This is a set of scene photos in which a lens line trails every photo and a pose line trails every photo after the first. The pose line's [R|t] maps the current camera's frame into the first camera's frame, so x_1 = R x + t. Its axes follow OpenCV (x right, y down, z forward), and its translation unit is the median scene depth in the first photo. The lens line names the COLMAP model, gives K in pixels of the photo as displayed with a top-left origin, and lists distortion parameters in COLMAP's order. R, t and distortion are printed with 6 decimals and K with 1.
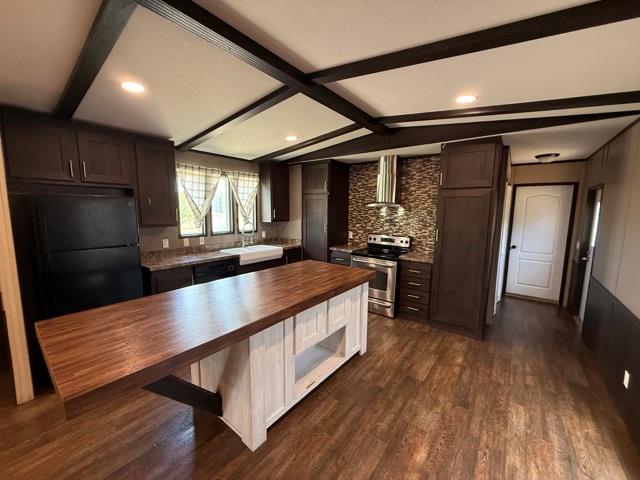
lens RADIAL K [[255.9, 0, 322.0], [0, 255.9, 239.4], [0, 0, 1]] dist [0.001672, 0.000649]
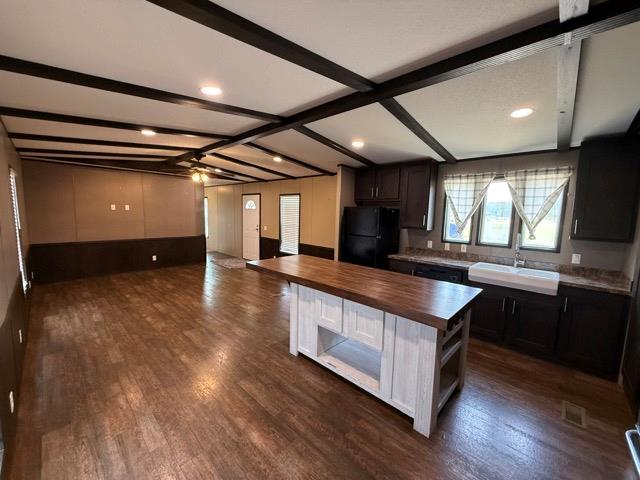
lens RADIAL K [[255.9, 0, 321.7], [0, 255.9, 242.6], [0, 0, 1]] dist [0.001672, 0.000649]
pose [[-0.094323, 0.110057, -0.989440, 0.612054], [-0.140455, 0.982458, 0.122670, -0.065443], [0.985584, 0.150542, -0.077210, 0.562340]]
